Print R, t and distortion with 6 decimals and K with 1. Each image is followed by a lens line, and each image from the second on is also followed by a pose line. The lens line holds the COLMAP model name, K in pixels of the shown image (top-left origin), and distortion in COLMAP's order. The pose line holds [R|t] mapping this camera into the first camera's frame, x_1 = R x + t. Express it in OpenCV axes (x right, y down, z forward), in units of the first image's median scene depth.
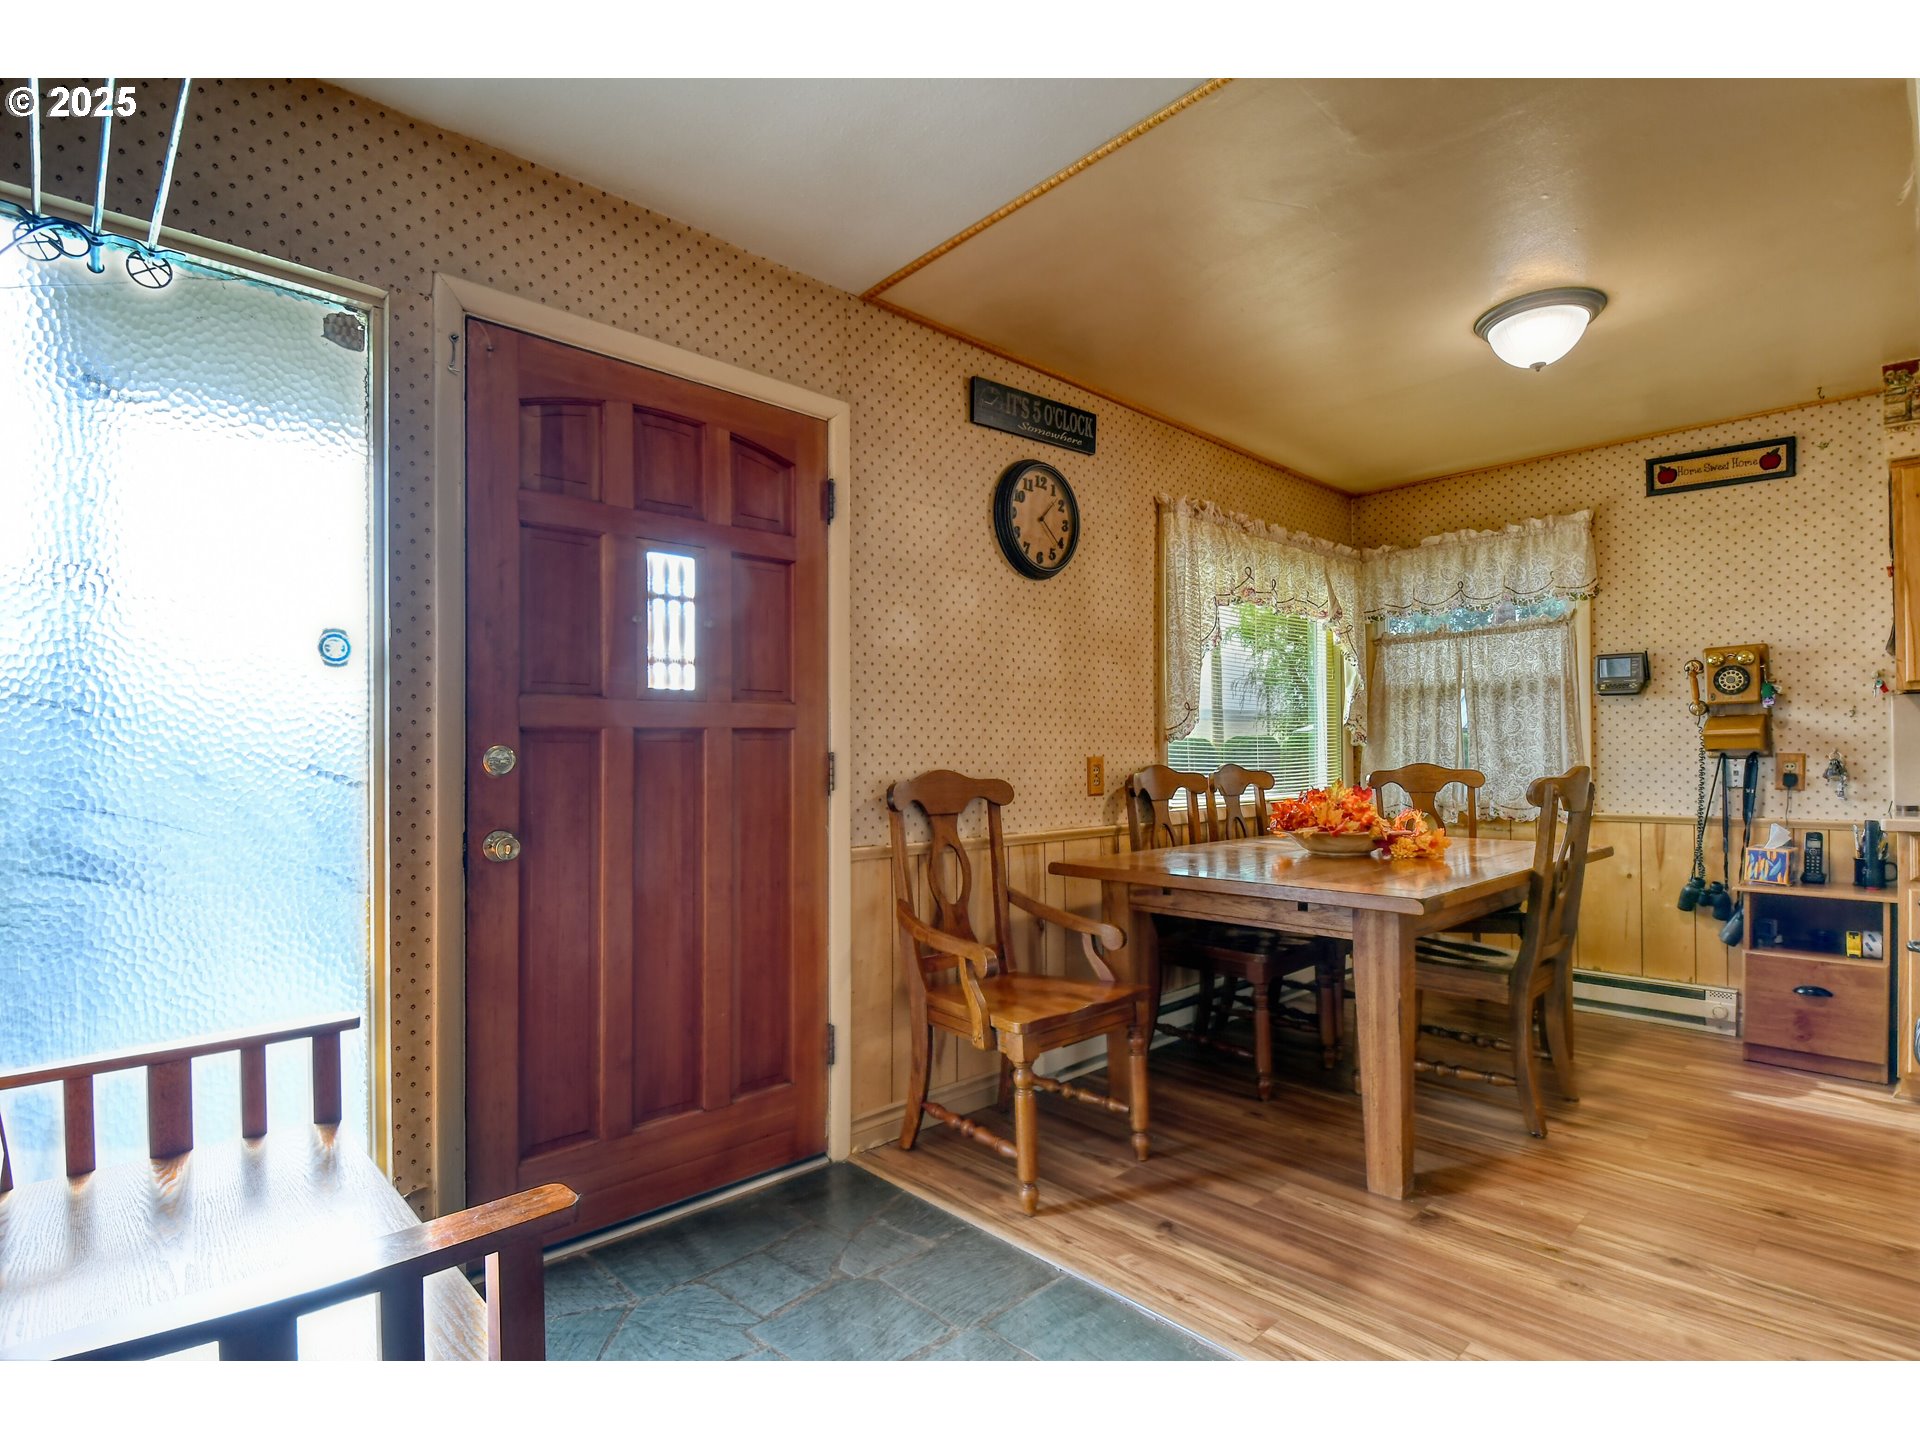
lens RADIAL K [[932.5, 0, 940.6], [0, 932.5, 751.6], [0, 0, 1]] dist [0.025293, -0.025954]
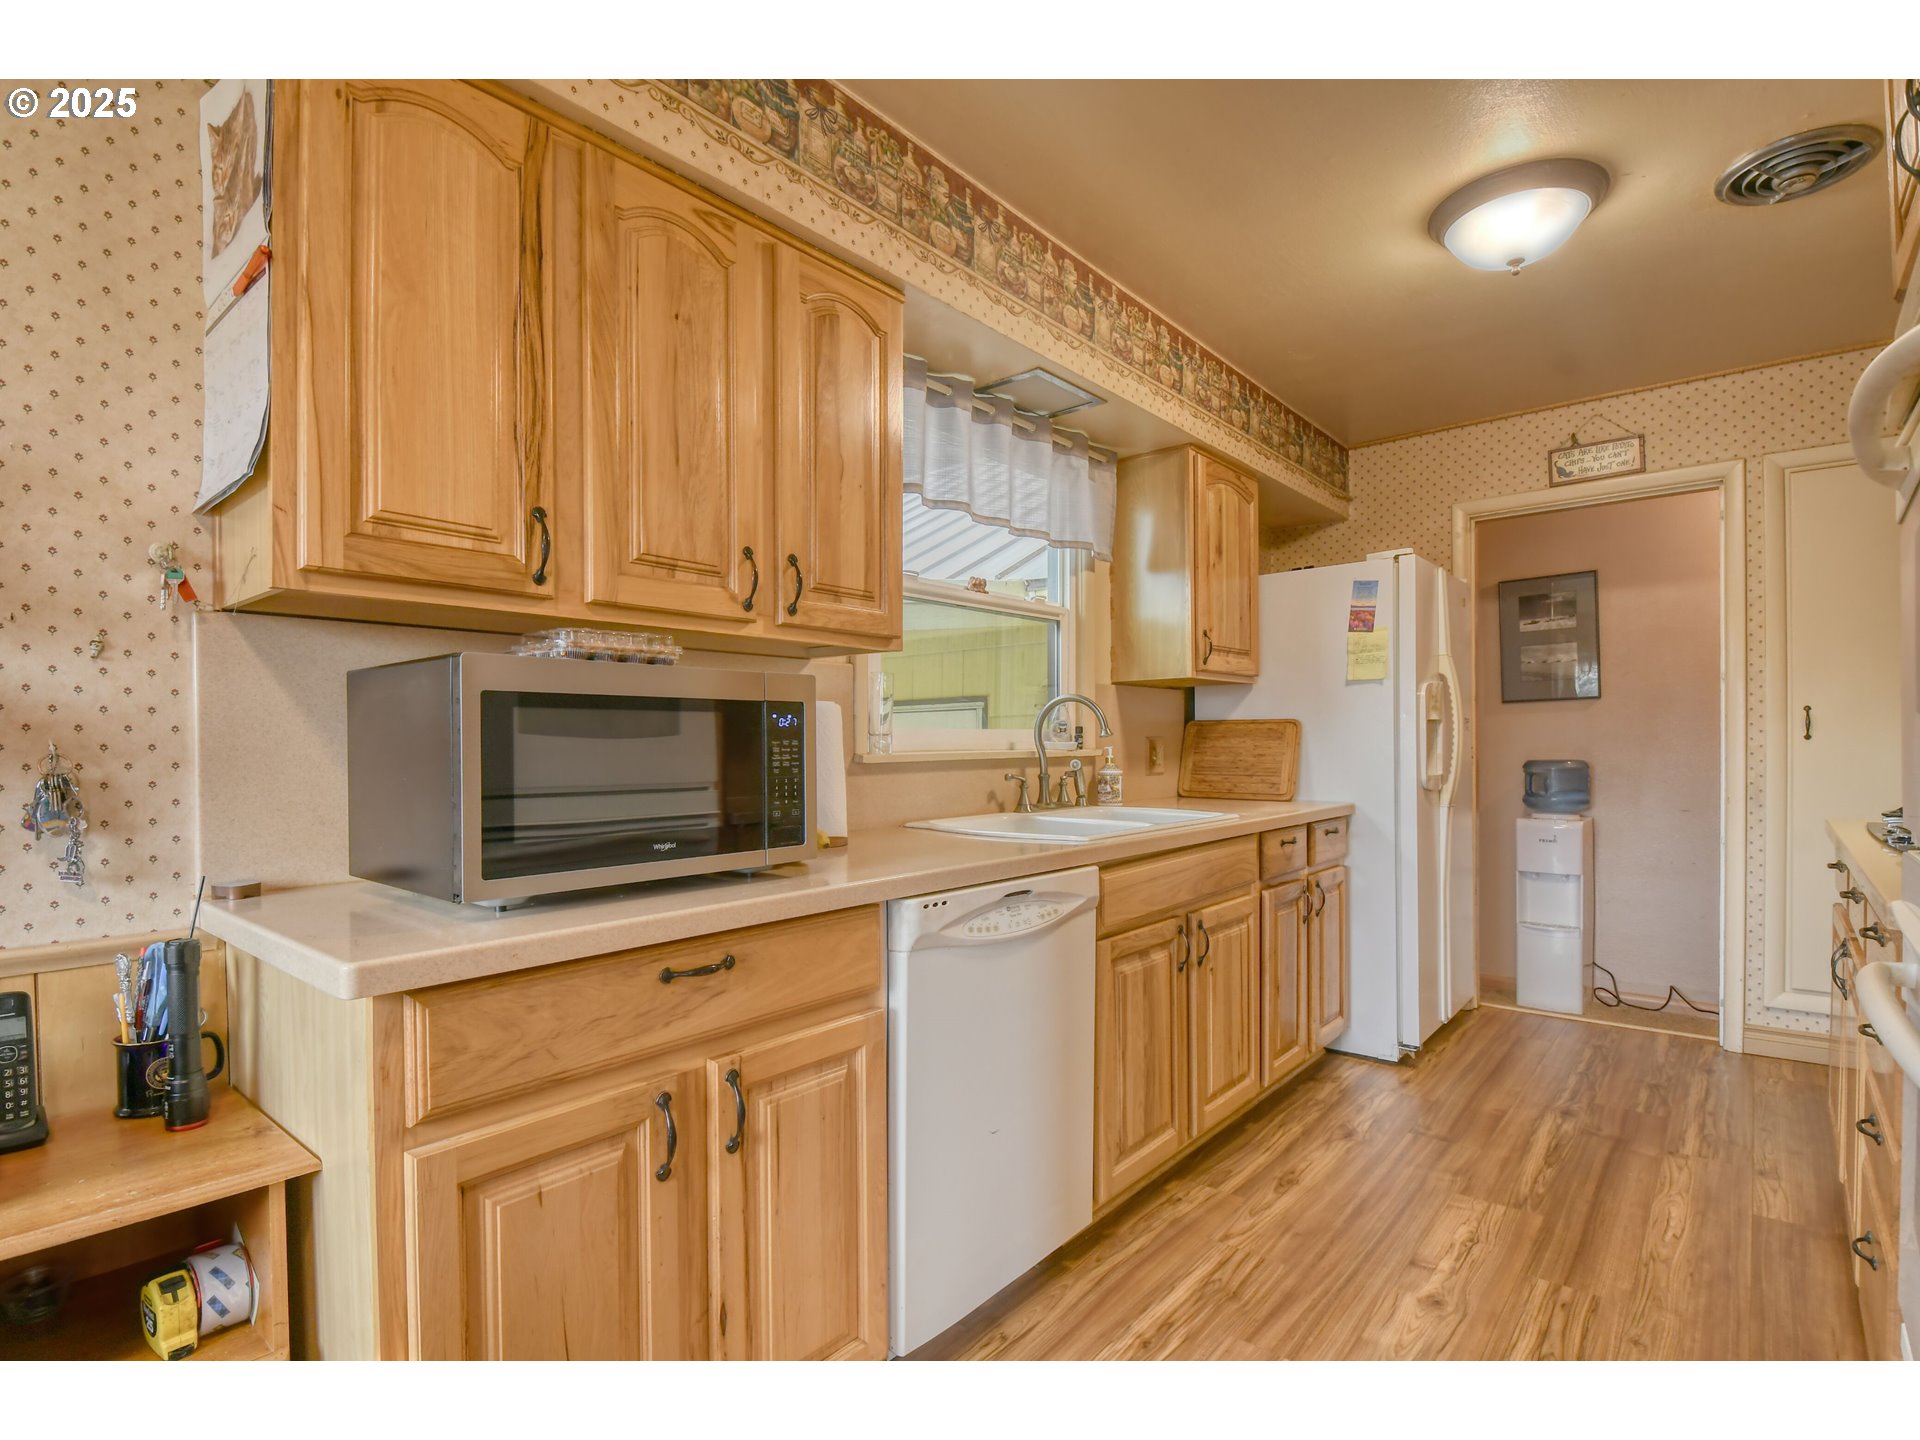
lens RADIAL K [[932.5, 0, 940.6], [0, 932.5, 751.6], [0, 0, 1]] dist [0.025293, -0.025954]
pose [[-0.114401, -0.003724, 0.993428, 0.570390], [0.001856, 0.999990, 0.003962, -0.001166], [-0.993433, 0.002297, -0.114393, 0.711097]]
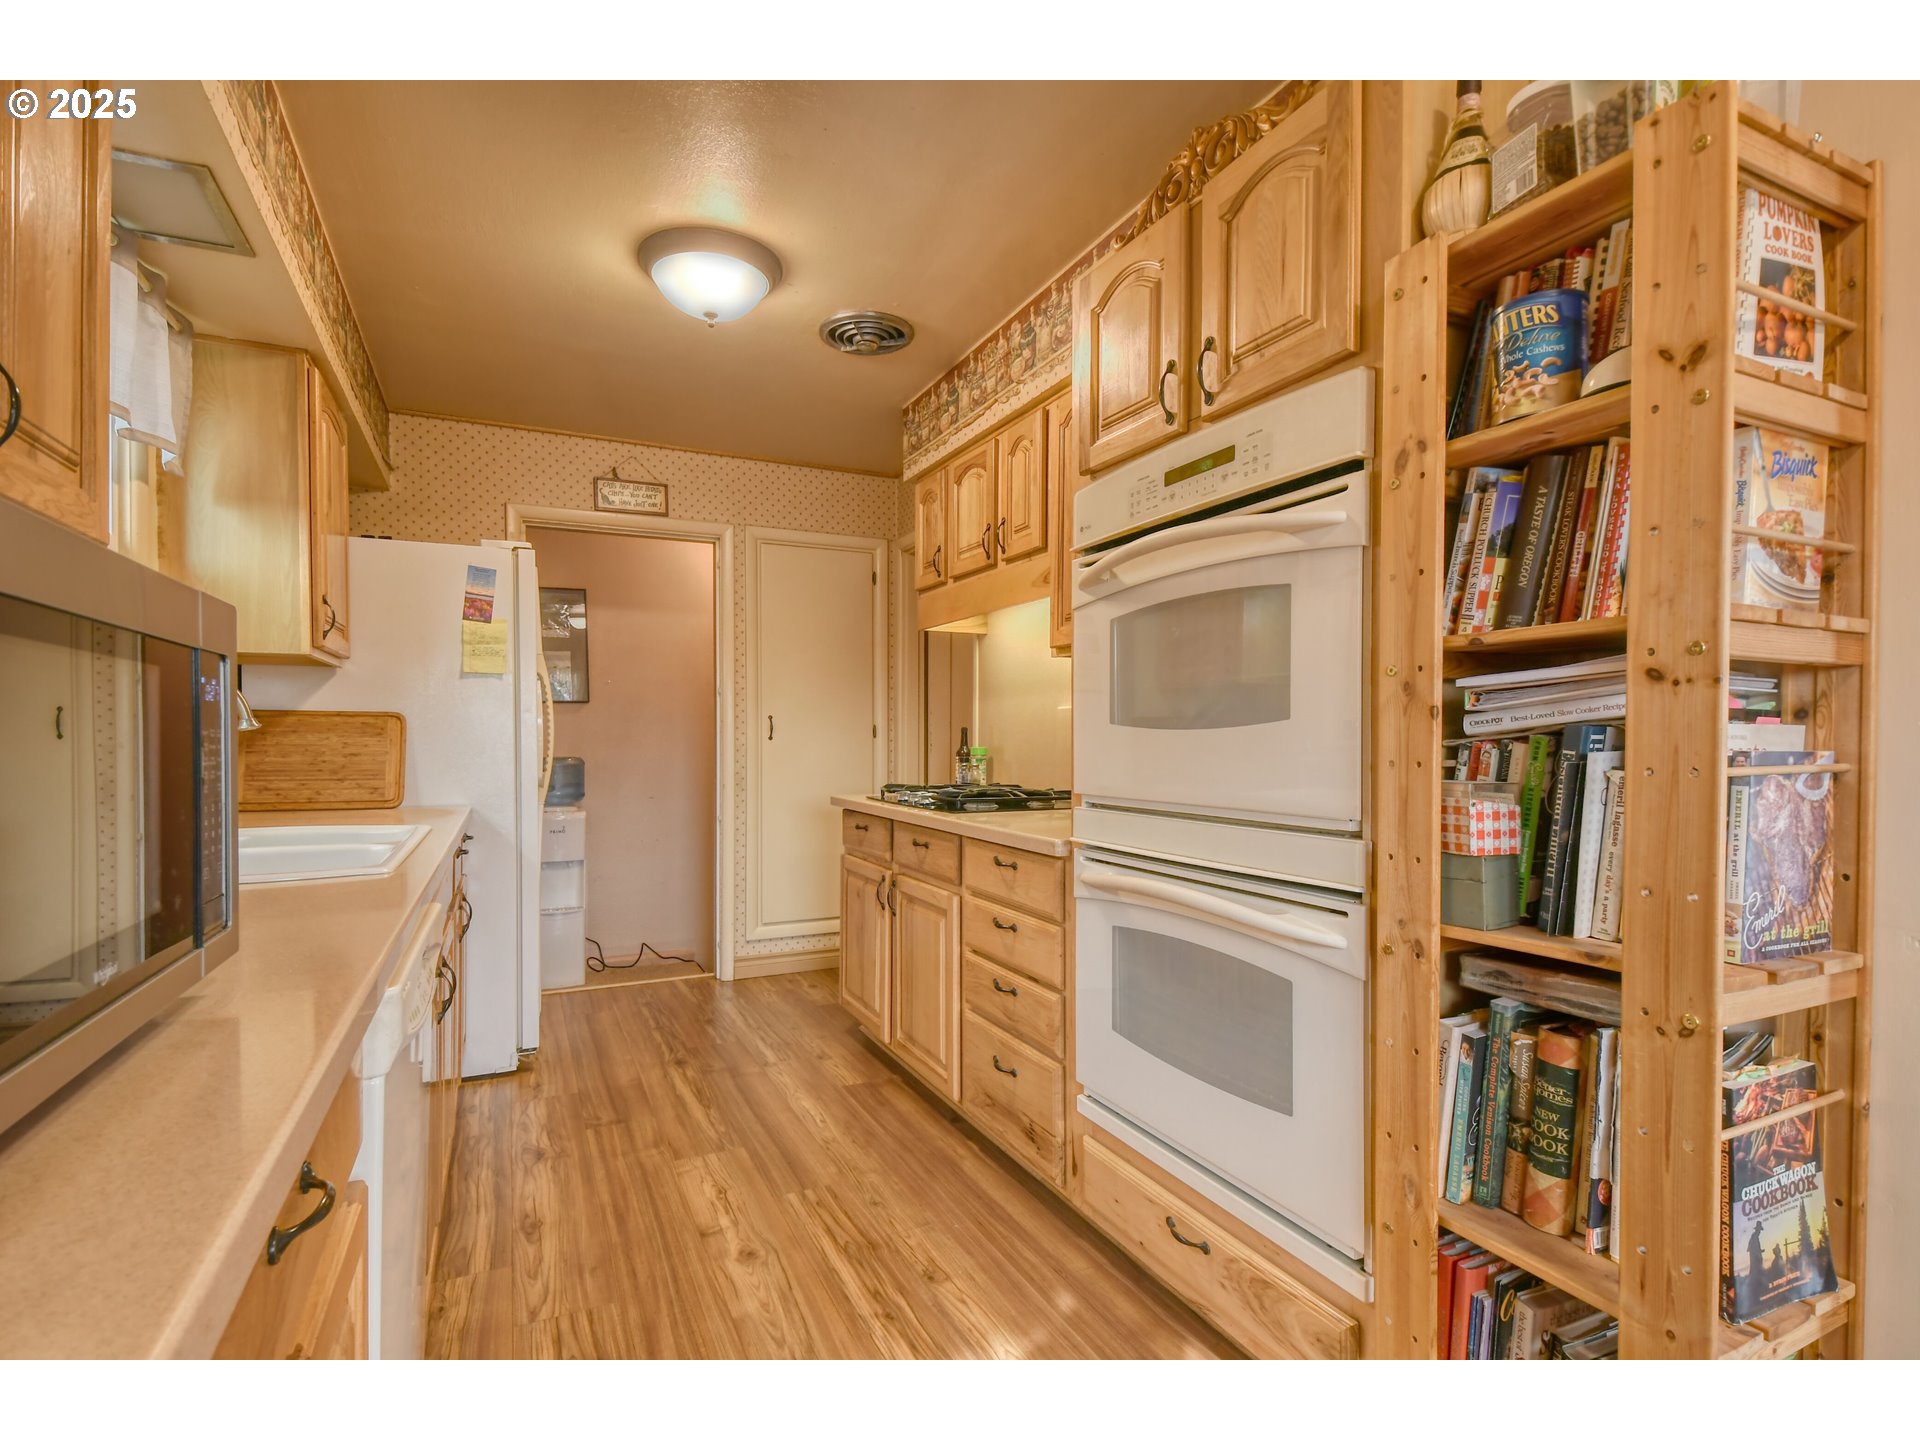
lens RADIAL K [[932.5, 0, 940.6], [0, 932.5, 751.6], [0, 0, 1]] dist [0.025293, -0.025954]
pose [[-0.952009, -0.001267, 0.306067, 0.844369], [0.000802, 0.999978, 0.006635, -0.000385], [-0.306068, 0.006562, -0.951987, 0.942979]]
